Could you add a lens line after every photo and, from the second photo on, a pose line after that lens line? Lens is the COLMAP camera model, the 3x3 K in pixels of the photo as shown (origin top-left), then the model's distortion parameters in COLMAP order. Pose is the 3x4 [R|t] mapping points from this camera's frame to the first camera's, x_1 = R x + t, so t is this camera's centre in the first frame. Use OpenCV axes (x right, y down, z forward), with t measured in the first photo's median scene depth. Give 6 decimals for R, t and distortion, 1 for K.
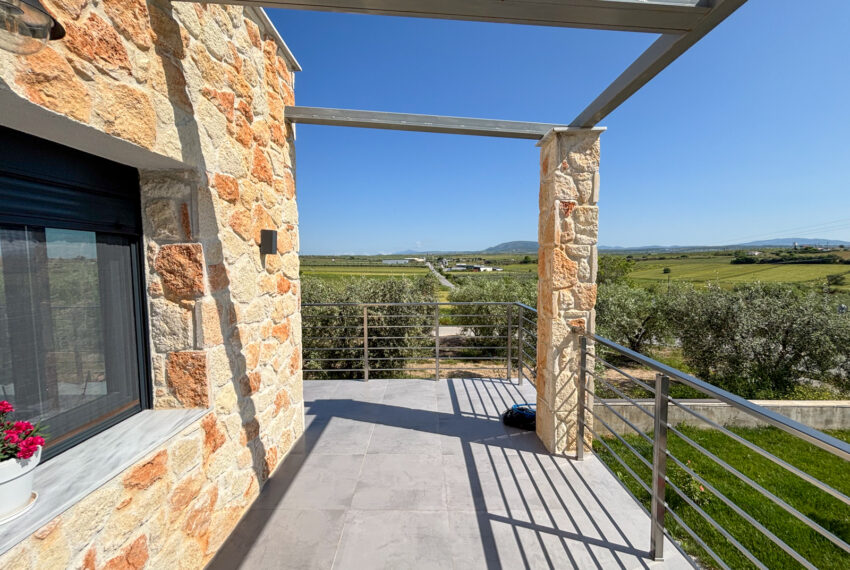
lens RADIAL K [[345.4, 0, 424.7], [0, 345.4, 285.1], [0, 0, 1]] dist [0.000769, -0.000657]
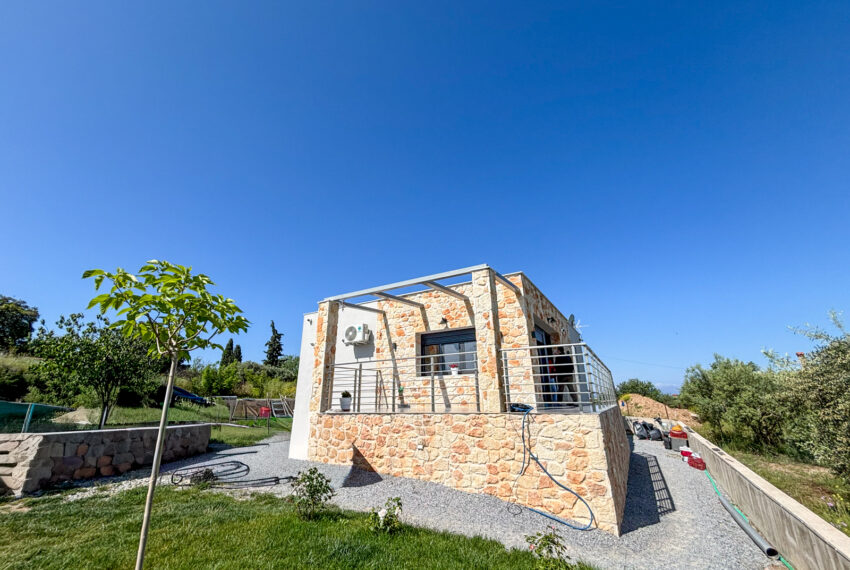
lens RADIAL K [[345.4, 0, 418.5], [0, 345.4, 281.7], [0, 0, 1]] dist [0.000769, -0.000657]
pose [[-0.515764, -0.263017, -0.815359, 2.635098], [-0.039535, 0.958002, -0.284022, 0.346538], [0.855818, -0.114253, -0.504501, 1.841321]]
